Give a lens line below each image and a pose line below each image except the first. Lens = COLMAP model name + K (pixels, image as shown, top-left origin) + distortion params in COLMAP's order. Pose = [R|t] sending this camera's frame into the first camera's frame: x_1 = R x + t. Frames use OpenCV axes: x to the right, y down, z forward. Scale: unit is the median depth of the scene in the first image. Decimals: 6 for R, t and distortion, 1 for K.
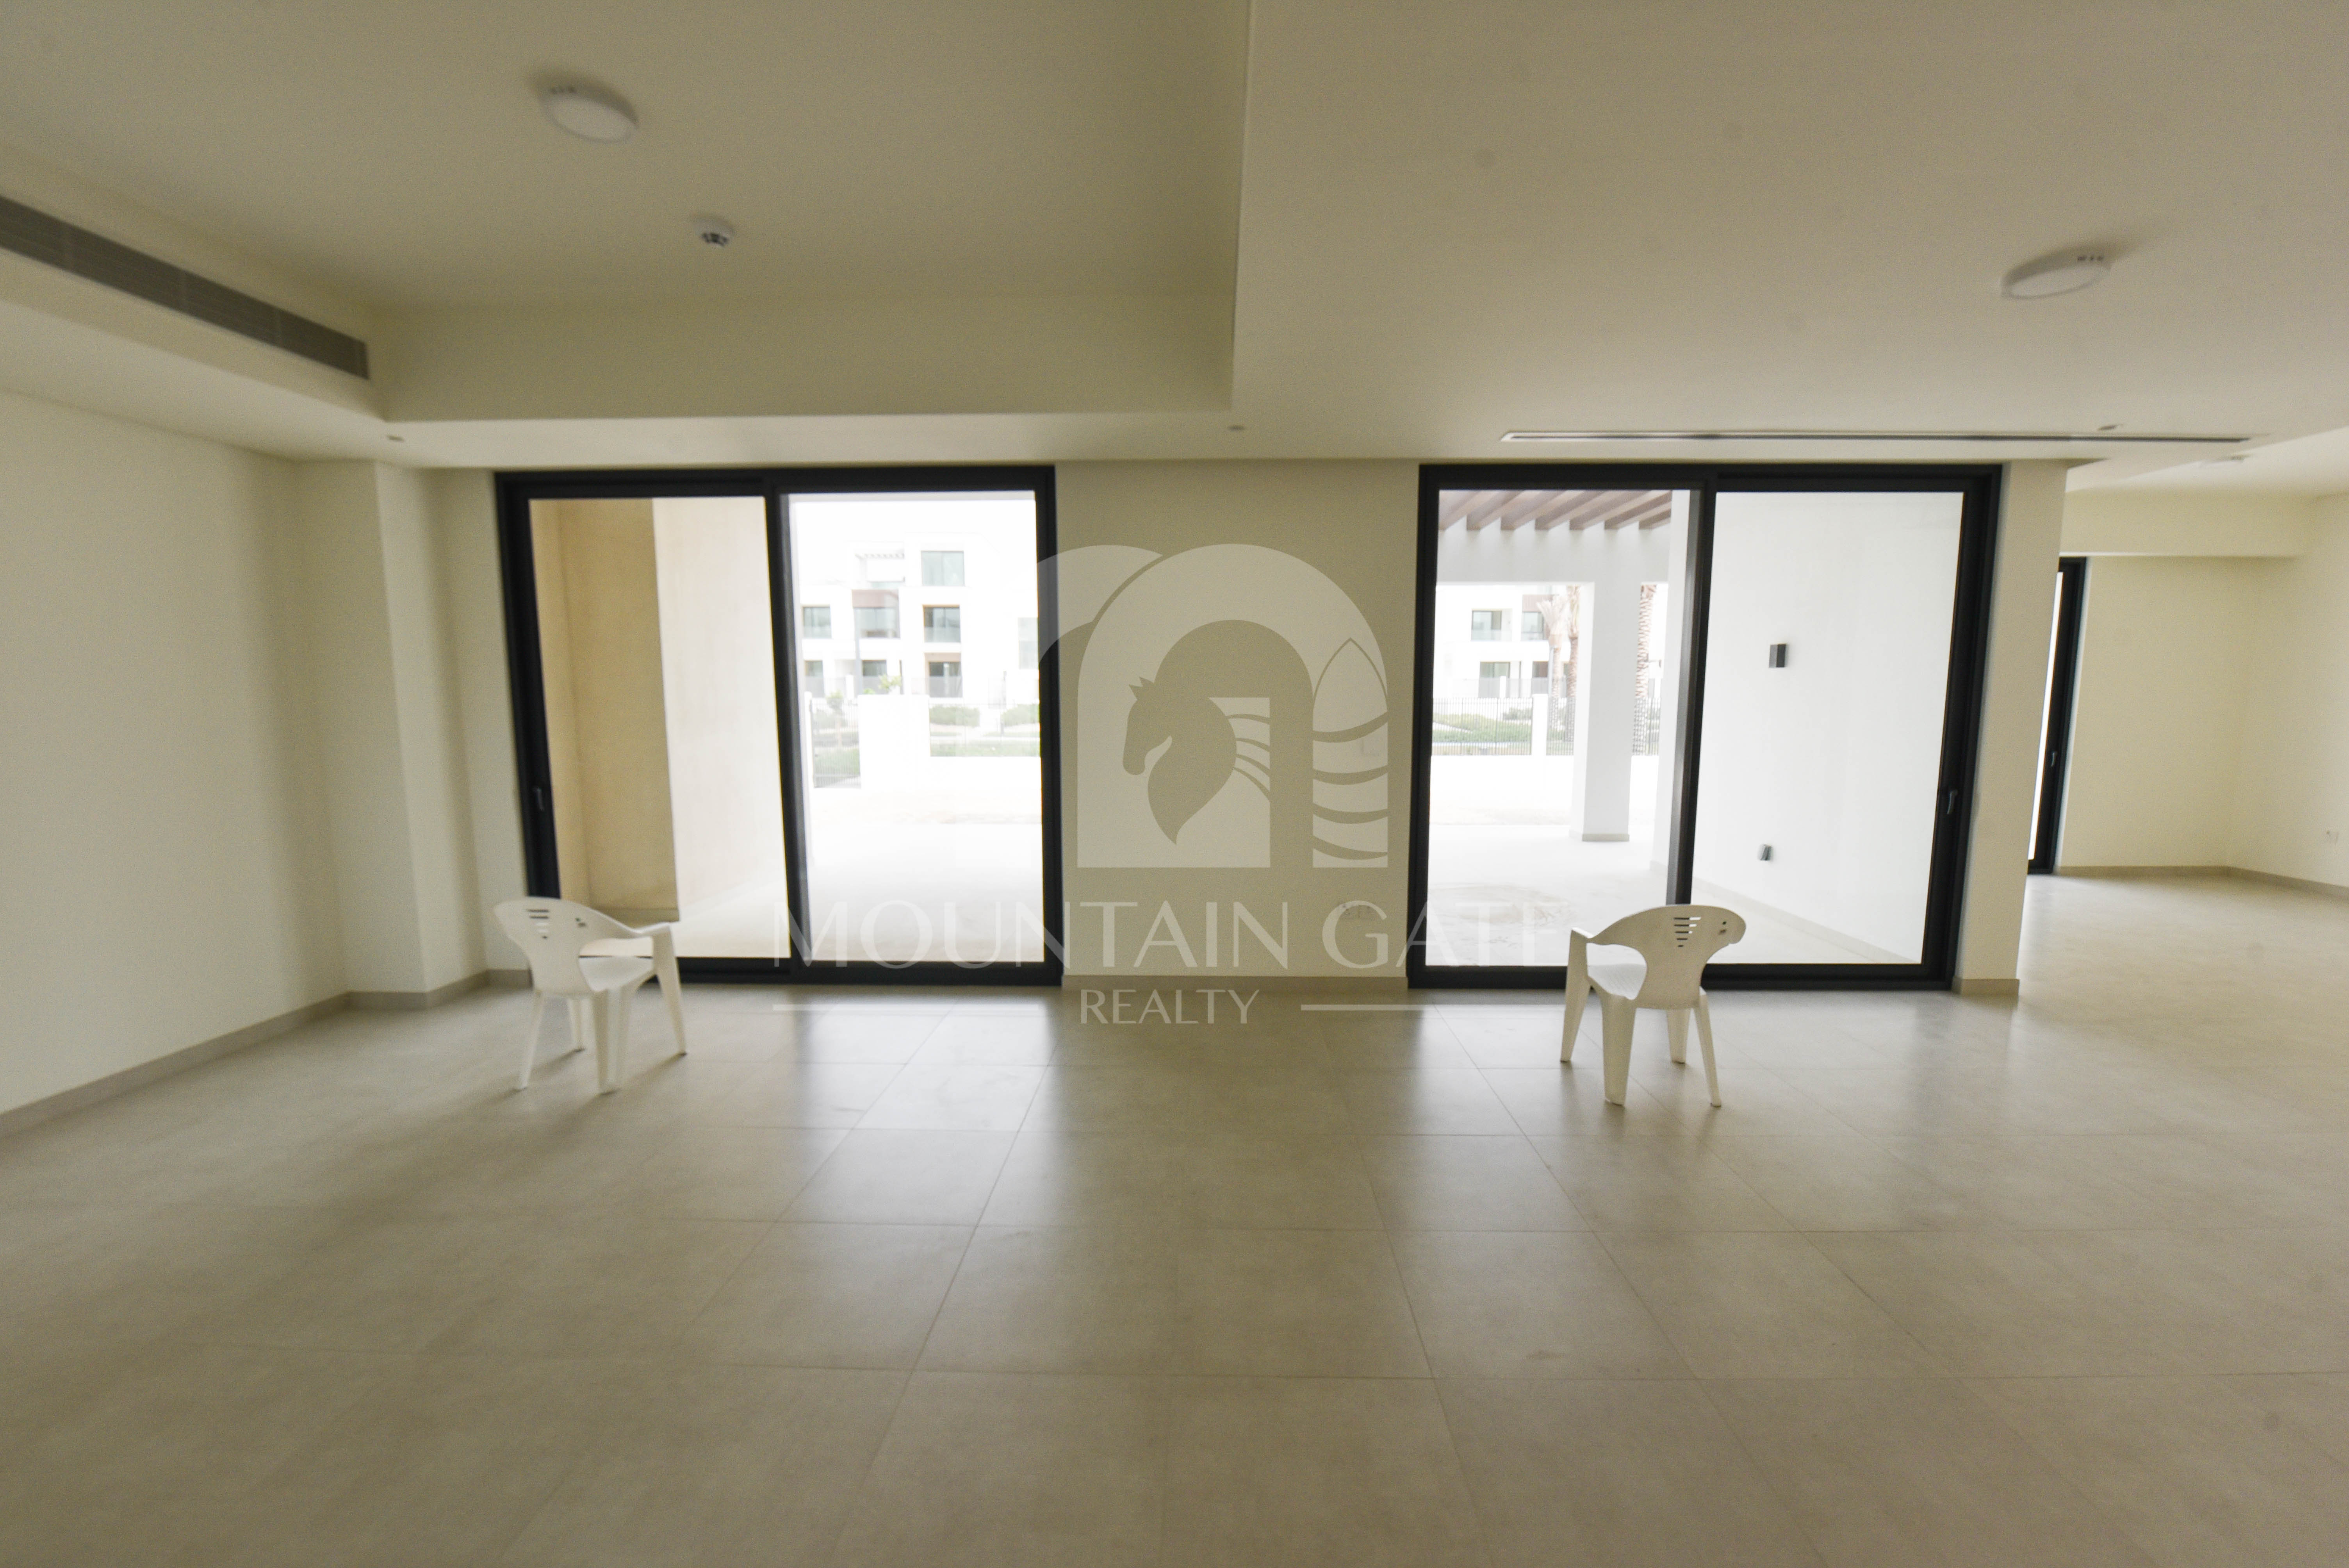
lens RADIAL K [[931.6, 0, 1192.0], [0, 931.6, 809.0], [0, 0, 1]] dist [-0.024041, -0.000155]
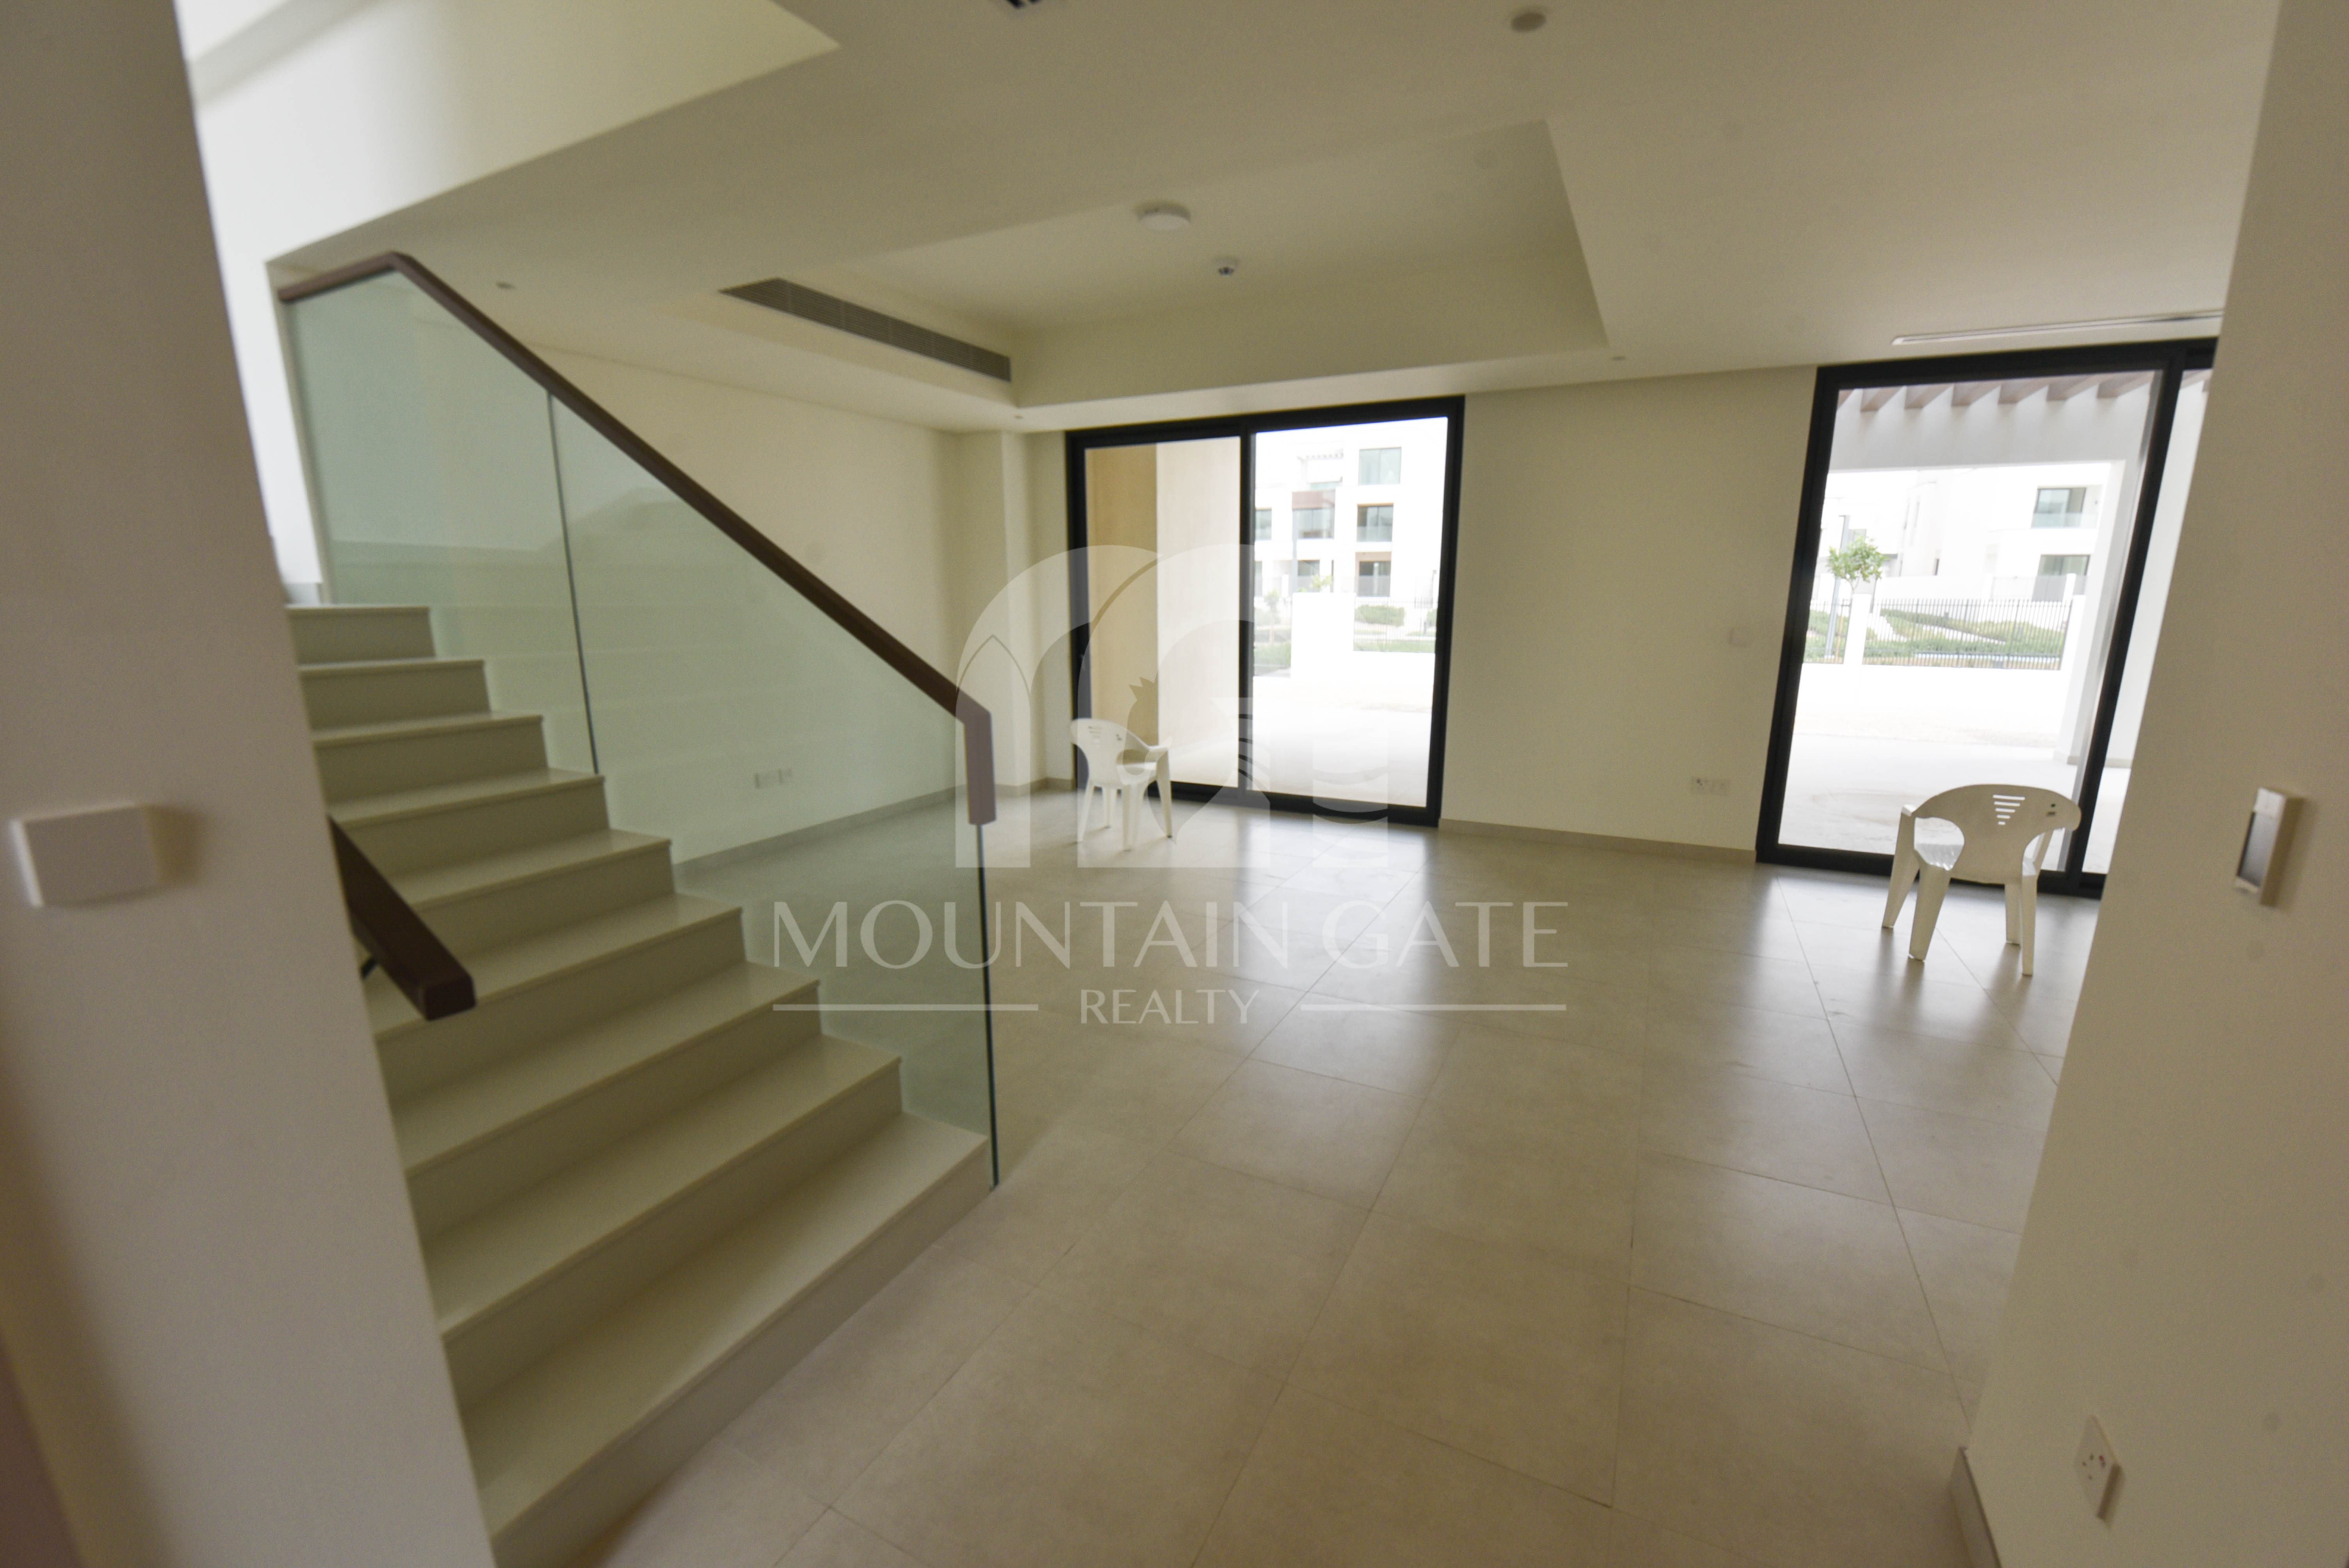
lens RADIAL K [[931.6, 0, 1192.0], [0, 931.6, 809.0], [0, 0, 1]] dist [-0.024041, -0.000155]
pose [[0.902041, 0.096485, -0.420728, 0.038915], [-0.052058, 0.991901, 0.115859, 0.018343], [0.428499, -0.082607, 0.899758, -0.121809]]
